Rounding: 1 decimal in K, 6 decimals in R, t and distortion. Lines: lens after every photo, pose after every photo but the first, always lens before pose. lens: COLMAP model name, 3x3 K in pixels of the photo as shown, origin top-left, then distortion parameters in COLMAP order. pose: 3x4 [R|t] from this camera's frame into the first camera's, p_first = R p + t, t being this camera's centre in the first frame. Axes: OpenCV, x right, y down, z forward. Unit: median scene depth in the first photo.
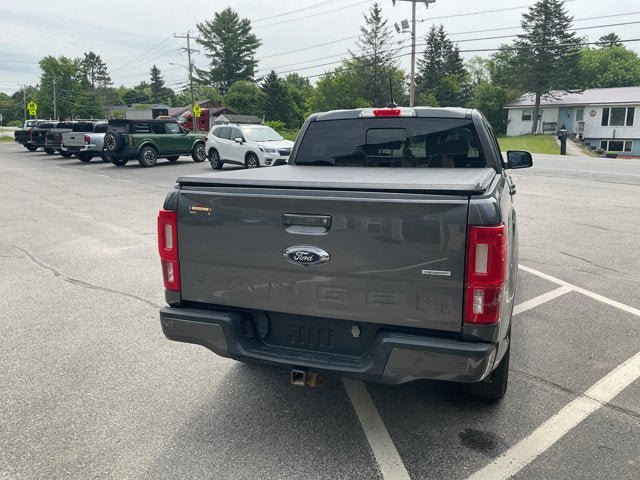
lens RADIAL K [[530.9, 0, 317.6], [0, 530.9, 241.0], [0, 0, 1]] dist [0.082007, -0.165815]
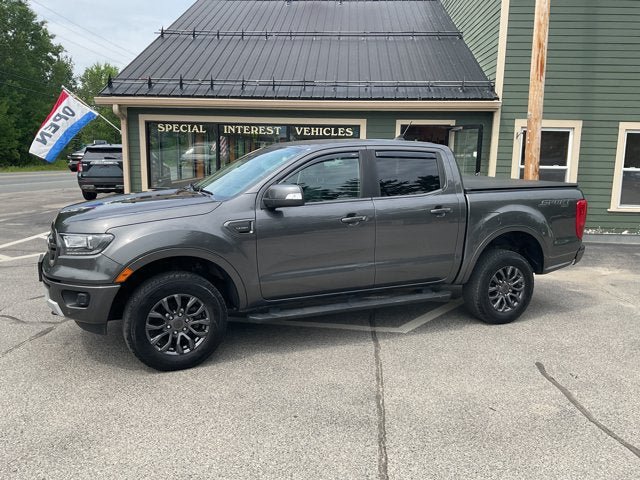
lens RADIAL K [[529.0, 0, 316.9], [0, 529.0, 238.8], [0, 0, 1]] dist [0.087463, -0.164791]
pose [[-0.694997, -0.132917, 0.706620, -0.059148], [0.122078, 0.946683, 0.298143, -0.037050], [-0.708573, 0.293471, -0.641716, 0.174356]]
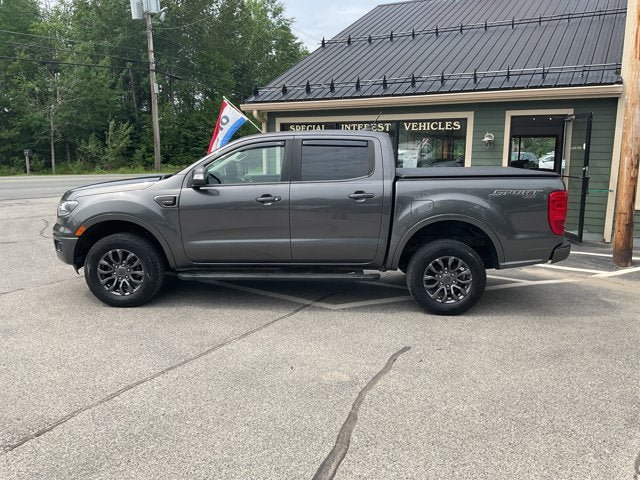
lens RADIAL K [[529.0, 0, 316.9], [0, 529.0, 238.8], [0, 0, 1]] dist [0.087463, -0.164791]
pose [[-0.292986, -0.162220, 0.942255, -0.101237], [0.183196, 0.957718, 0.221846, -0.026199], [-0.938402, 0.237615, -0.250880, 0.129131]]
